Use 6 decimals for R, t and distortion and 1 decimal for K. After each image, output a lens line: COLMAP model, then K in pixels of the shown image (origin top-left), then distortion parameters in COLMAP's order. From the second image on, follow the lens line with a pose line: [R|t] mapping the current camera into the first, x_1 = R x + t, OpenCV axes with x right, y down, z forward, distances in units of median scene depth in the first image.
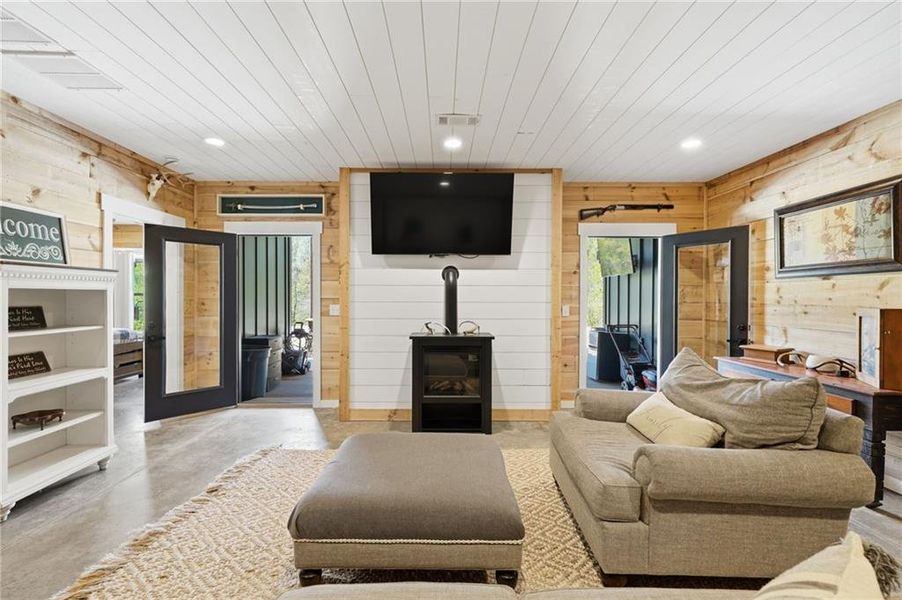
lens RADIAL K [[430.9, 0, 451.0], [0, 430.9, 300.0], [0, 0, 1]] dist [0.003933, 0.000428]
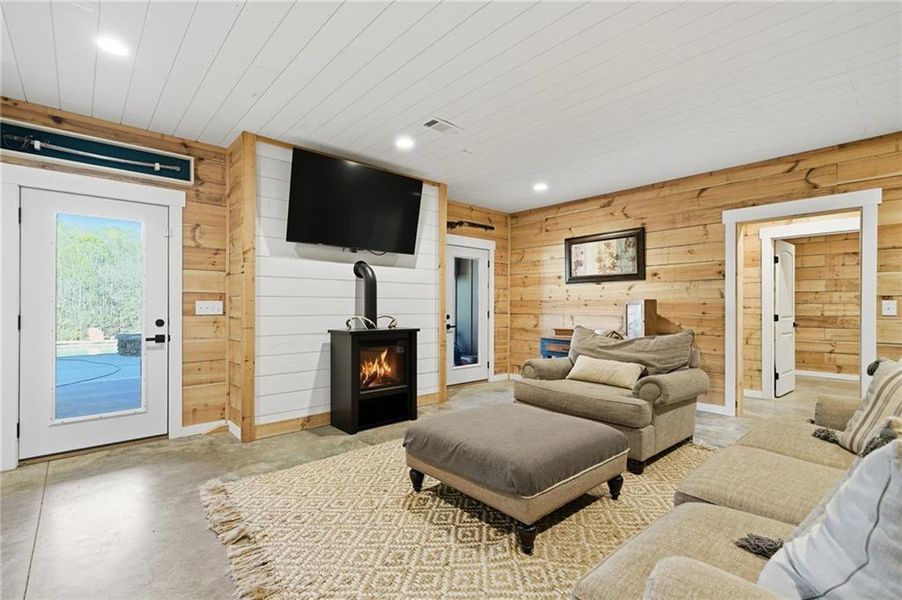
lens RADIAL K [[425.1, 0, 455.9], [0, 425.1, 306.6], [0, 0, 1]] dist [0.002718, 0.000680]
pose [[0.732233, -0.002970, 0.681048, -0.516106], [0.008704, 0.999950, -0.004997, 0.032954], [-0.680999, 0.009586, 0.732222, 0.140992]]
